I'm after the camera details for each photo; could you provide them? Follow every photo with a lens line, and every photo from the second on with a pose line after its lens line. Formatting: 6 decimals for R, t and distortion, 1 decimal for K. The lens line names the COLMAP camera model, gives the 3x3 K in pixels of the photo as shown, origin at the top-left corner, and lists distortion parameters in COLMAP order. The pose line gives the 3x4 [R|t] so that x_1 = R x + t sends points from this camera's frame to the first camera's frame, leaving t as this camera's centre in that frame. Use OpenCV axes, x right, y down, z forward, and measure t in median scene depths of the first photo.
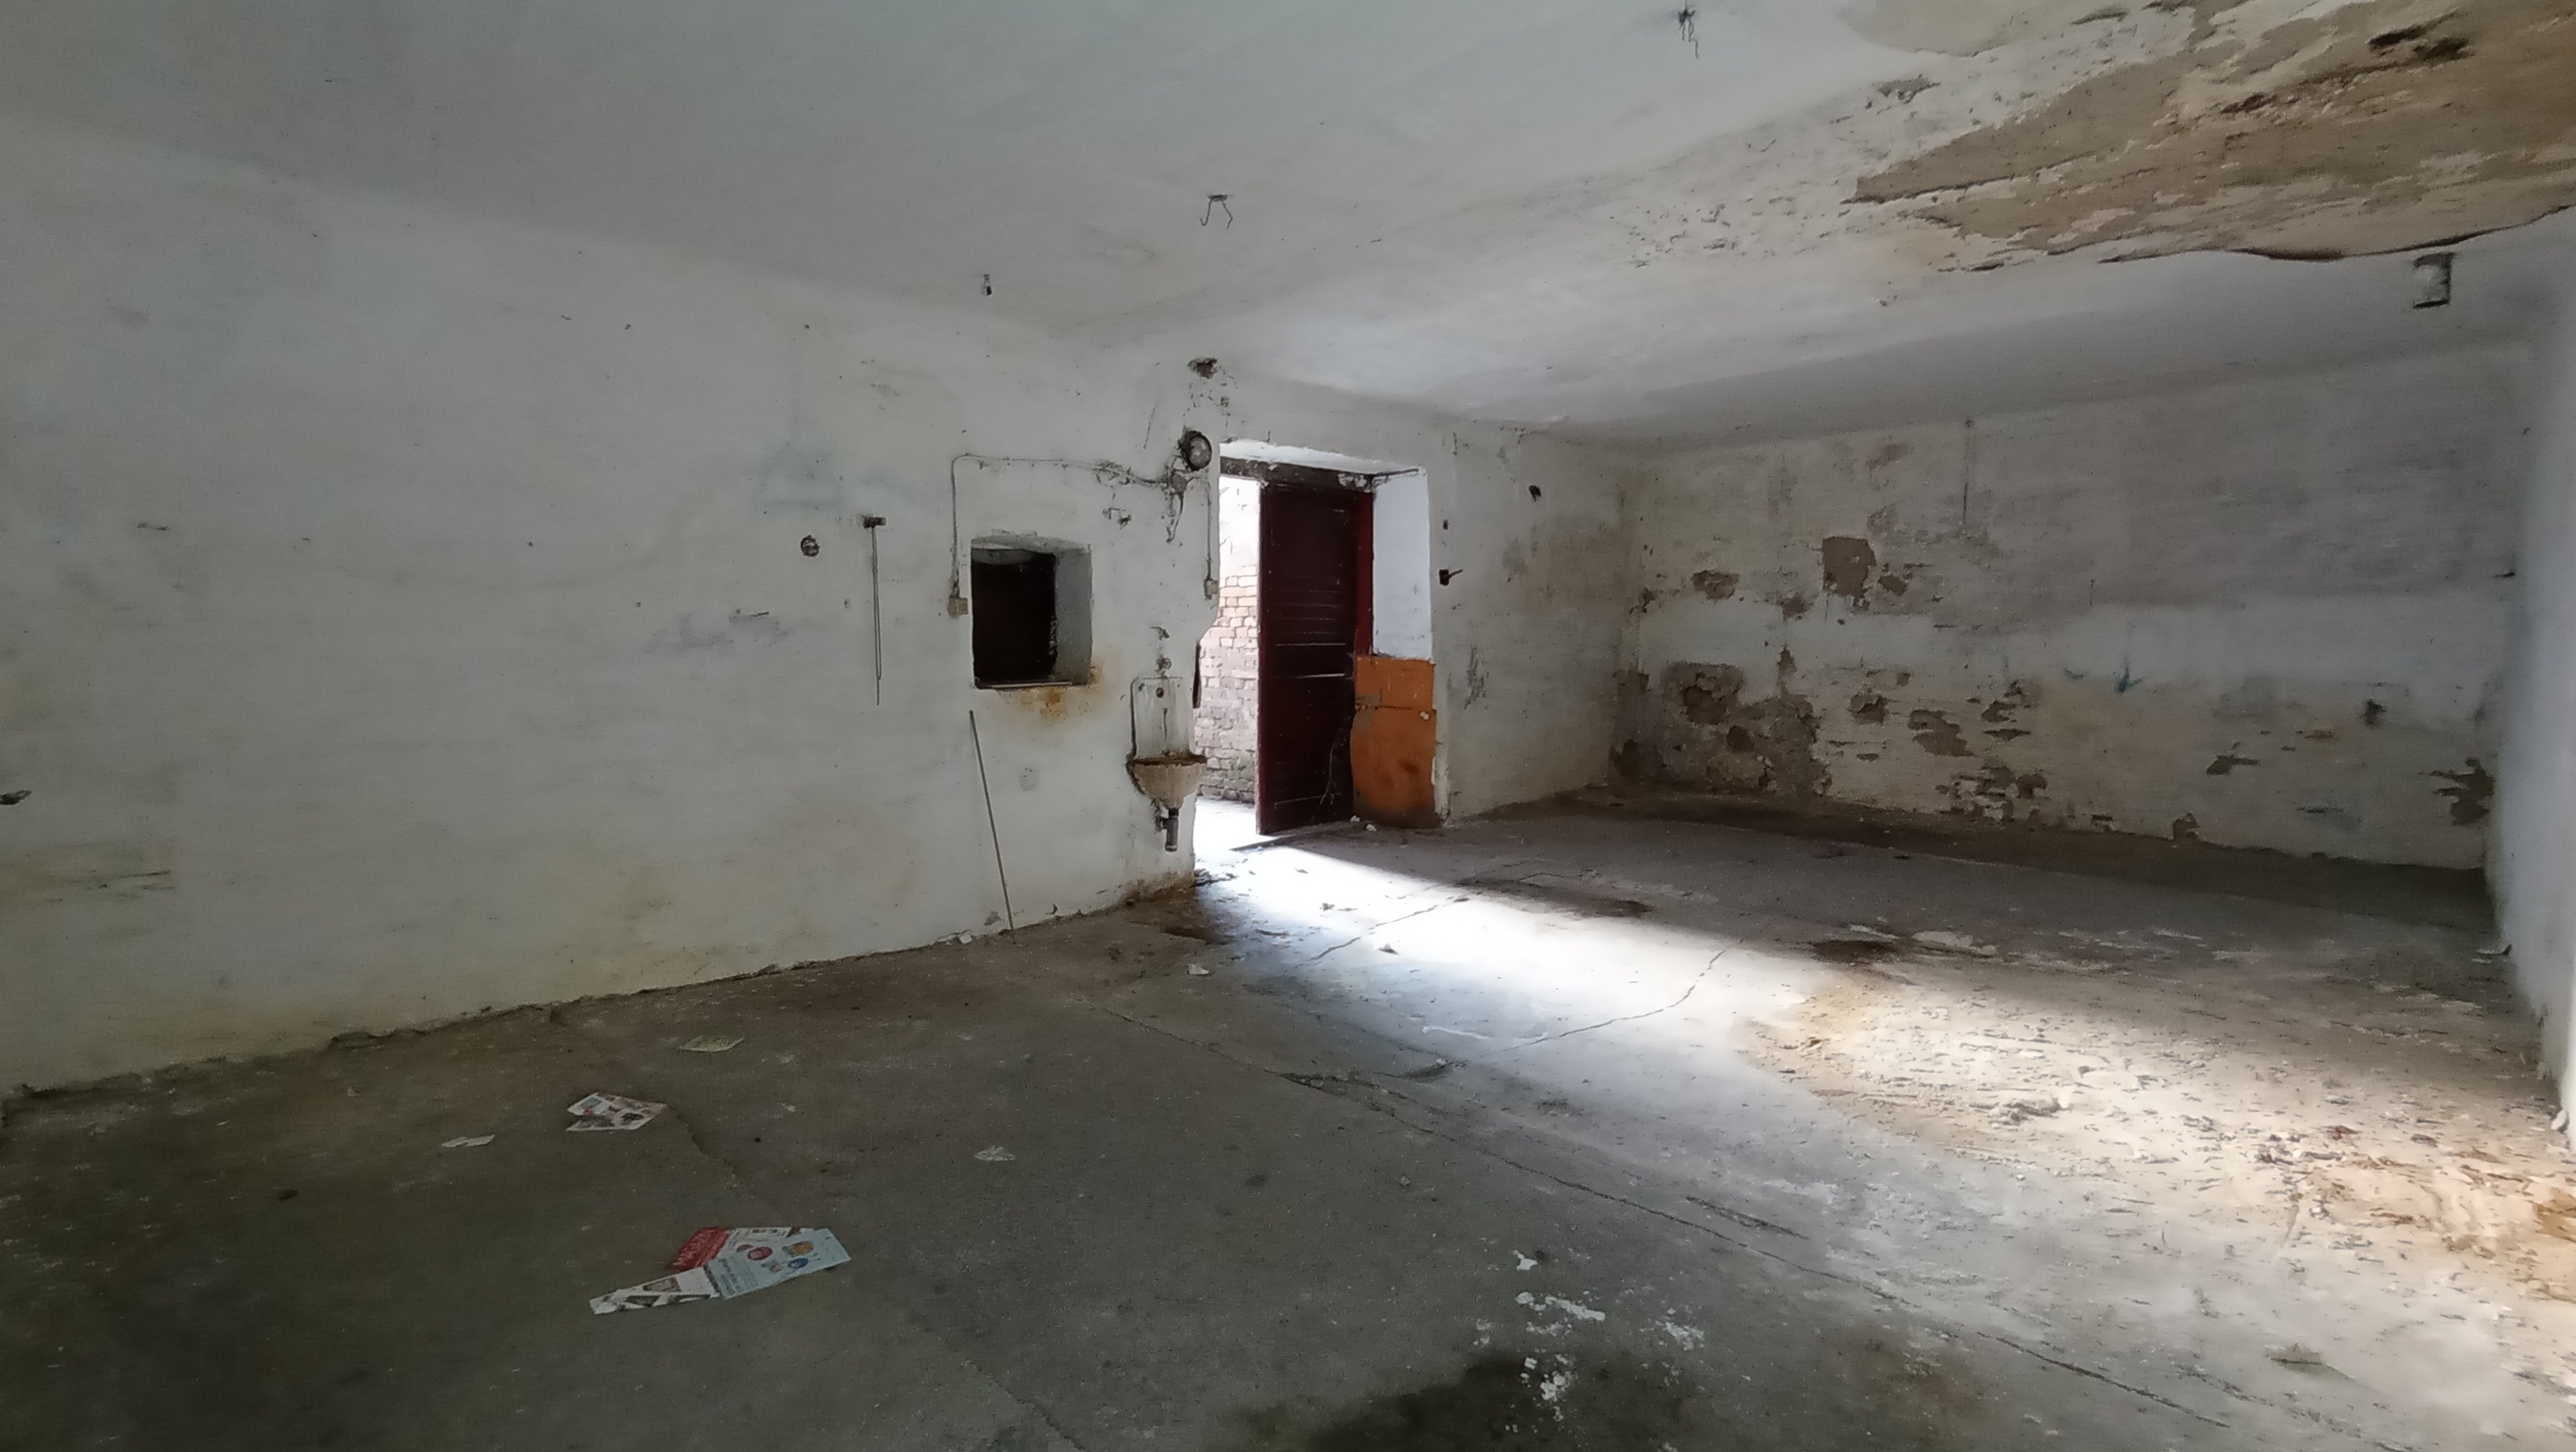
lens RADIAL K [[1143.4, 0, 1313.6], [0, 1143.4, 739.9], [0, 0, 1]] dist [-0.009278, 0.006187]
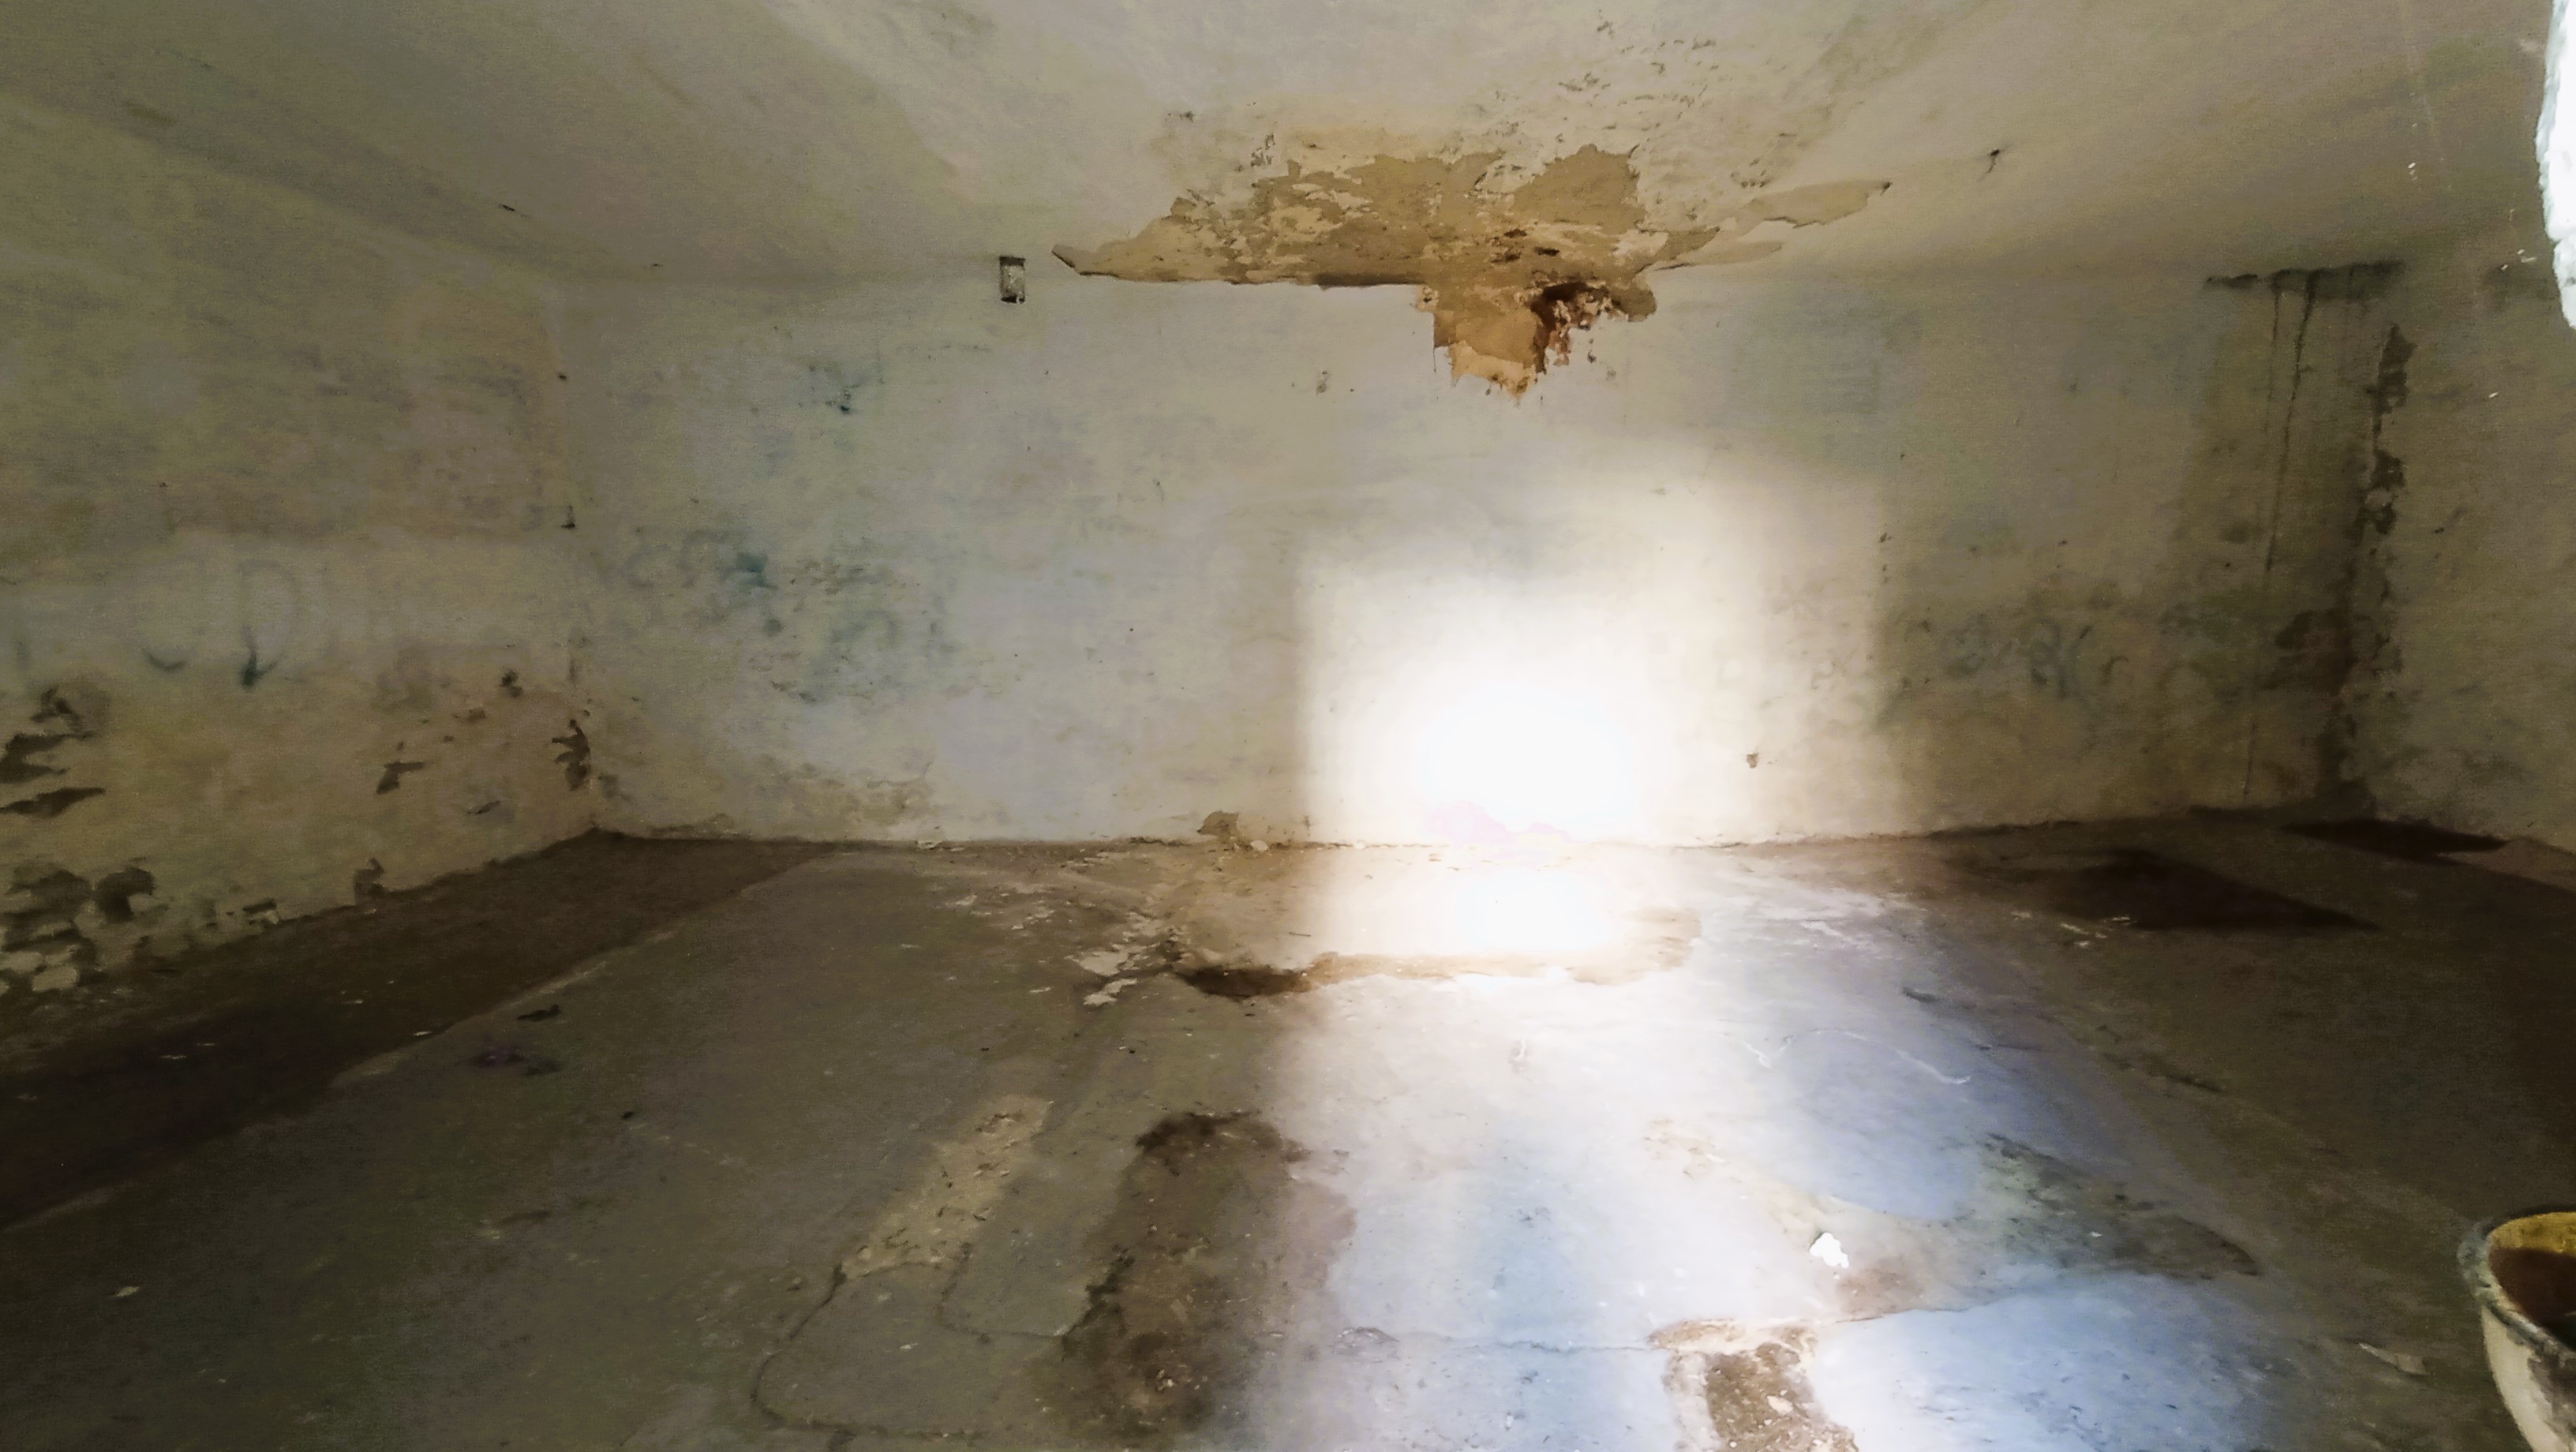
lens RADIAL K [[1143.4, 0, 1308.7], [0, 1143.4, 743.1], [0, 0, 1]] dist [-0.009278, 0.006187]
pose [[-0.675471, -0.088491, 0.732058, -0.083478], [0.081073, 0.977842, 0.193007, -0.087903], [-0.732916, 0.189721, -0.653330, 1.058387]]
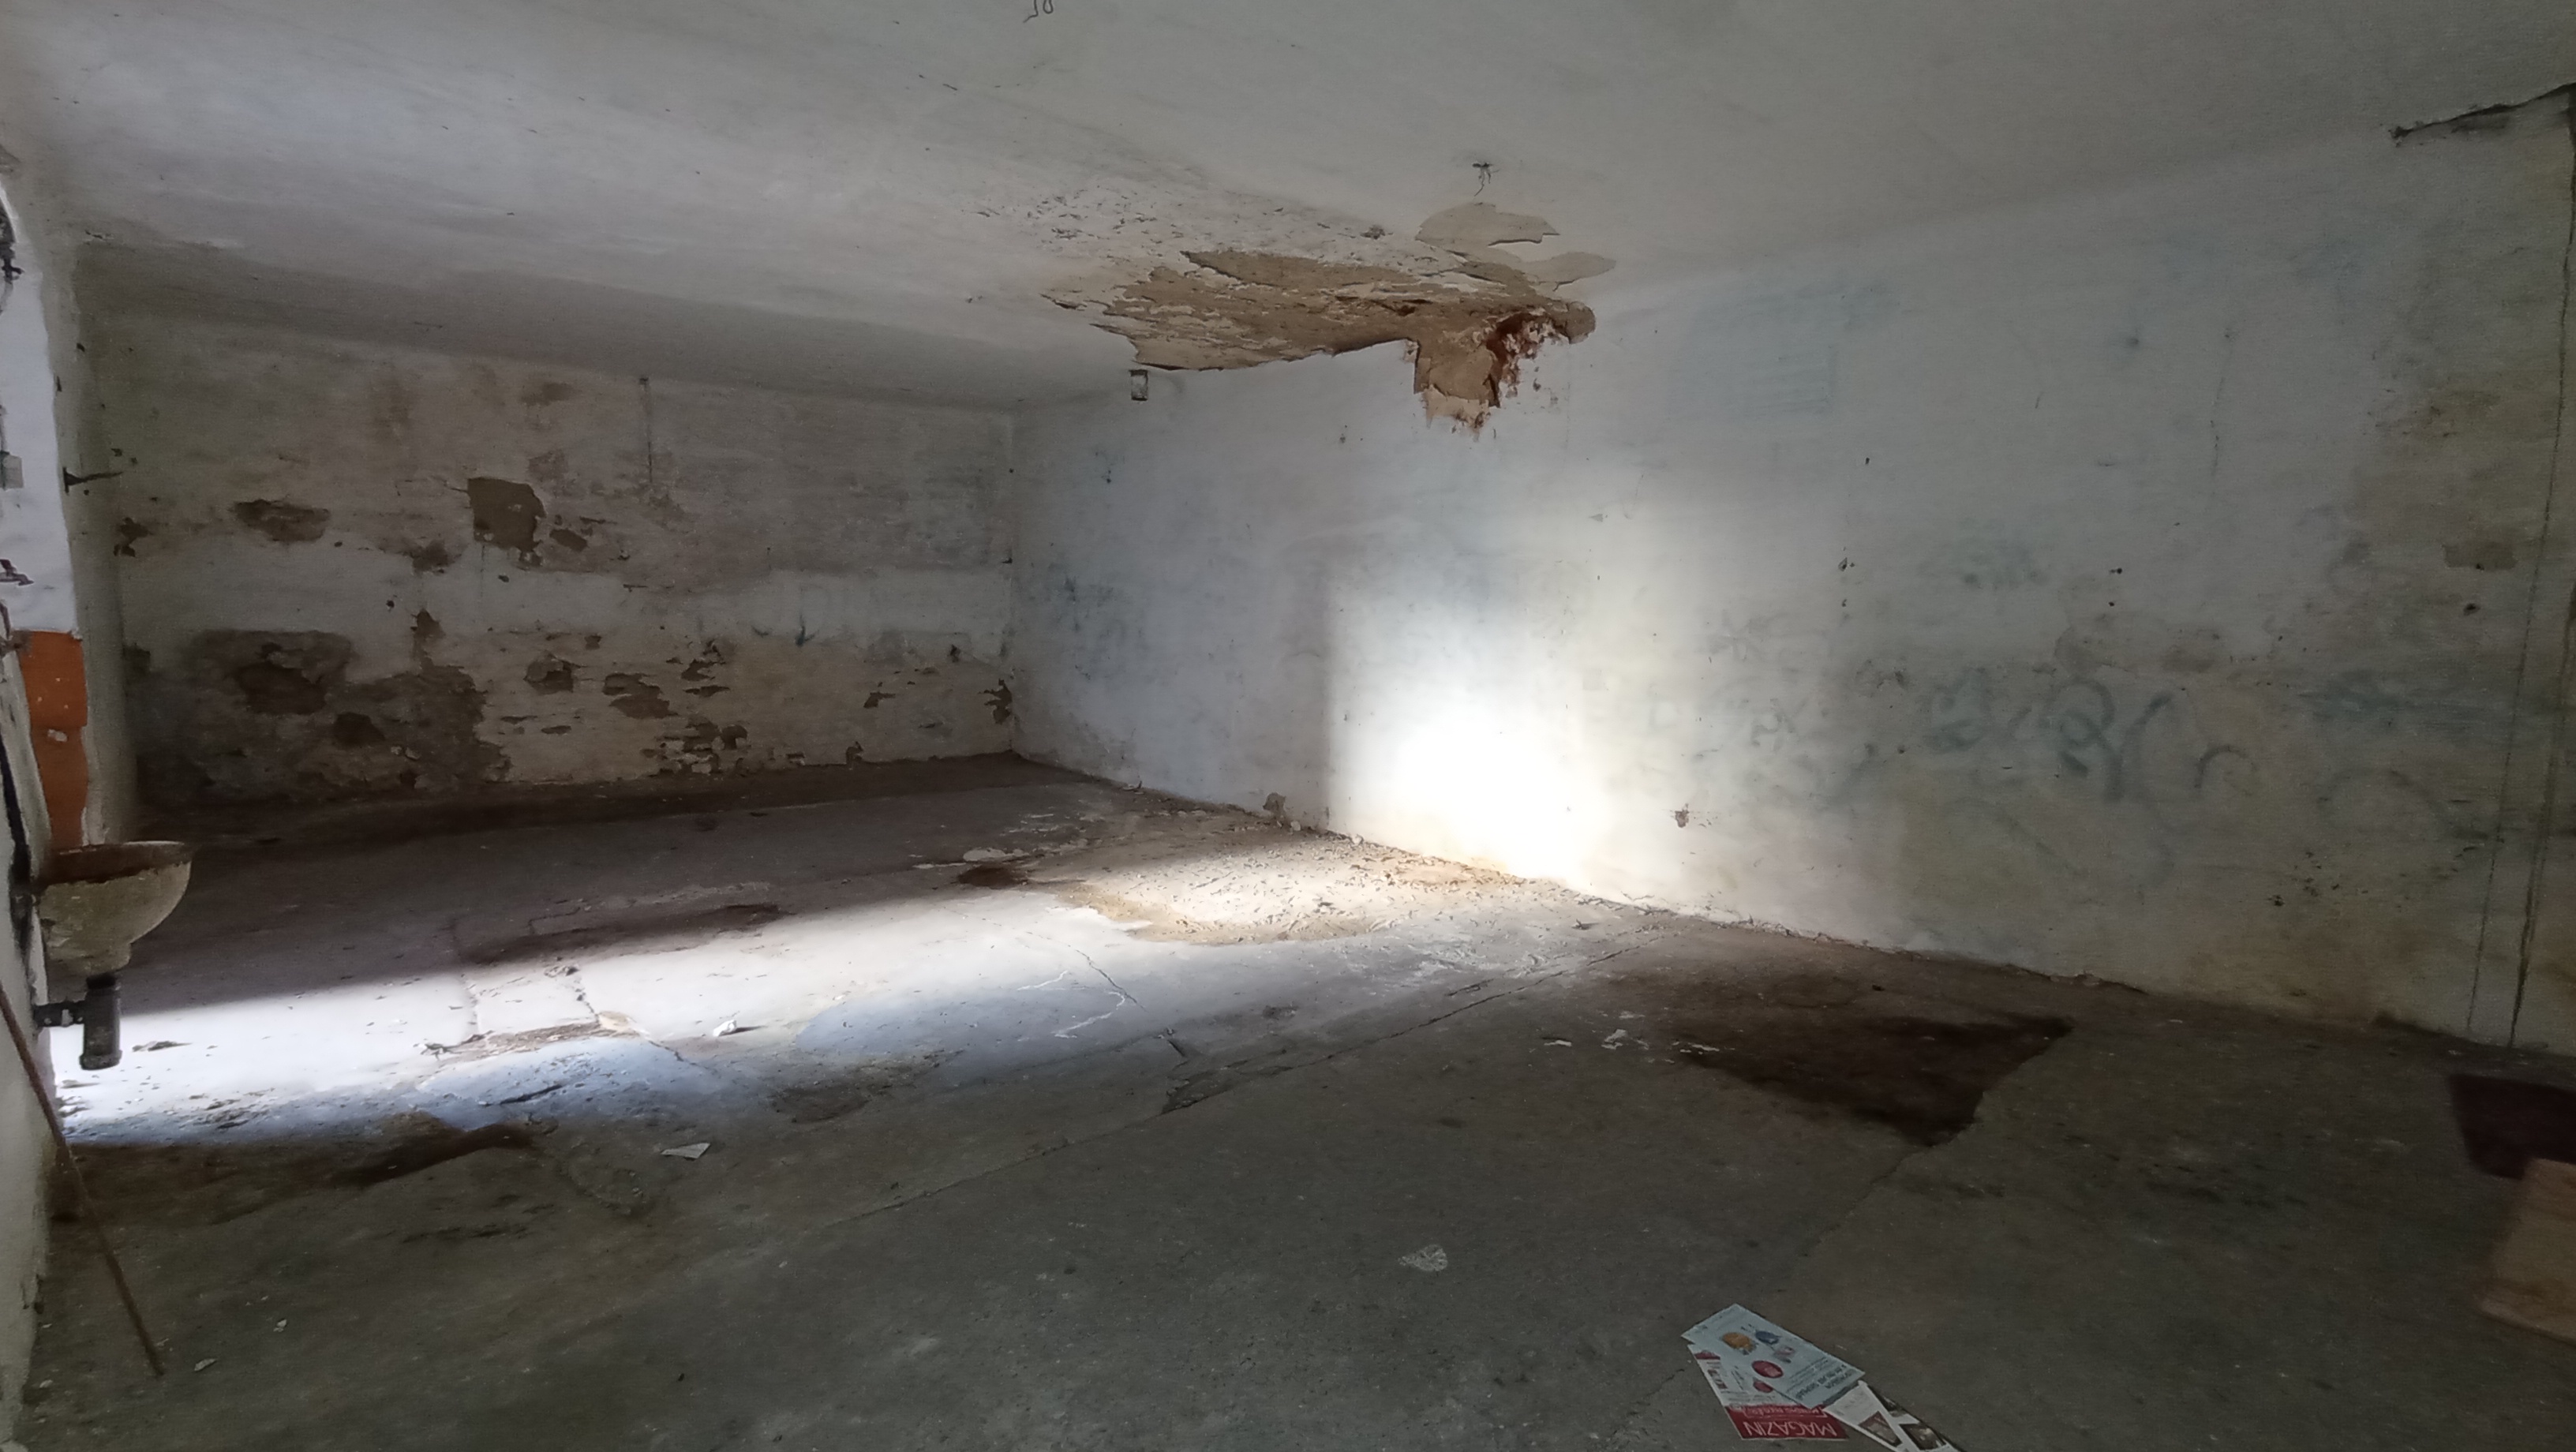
lens RADIAL K [[1143.4, 0, 1276.3], [0, 1143.4, 740.6], [0, 0, 1]] dist [-0.009278, 0.006187]
pose [[0.086225, -0.114646, 0.989657, -0.447094], [0.080237, 0.990929, 0.107803, -0.035587], [-0.993039, 0.070112, 0.094642, 0.439946]]
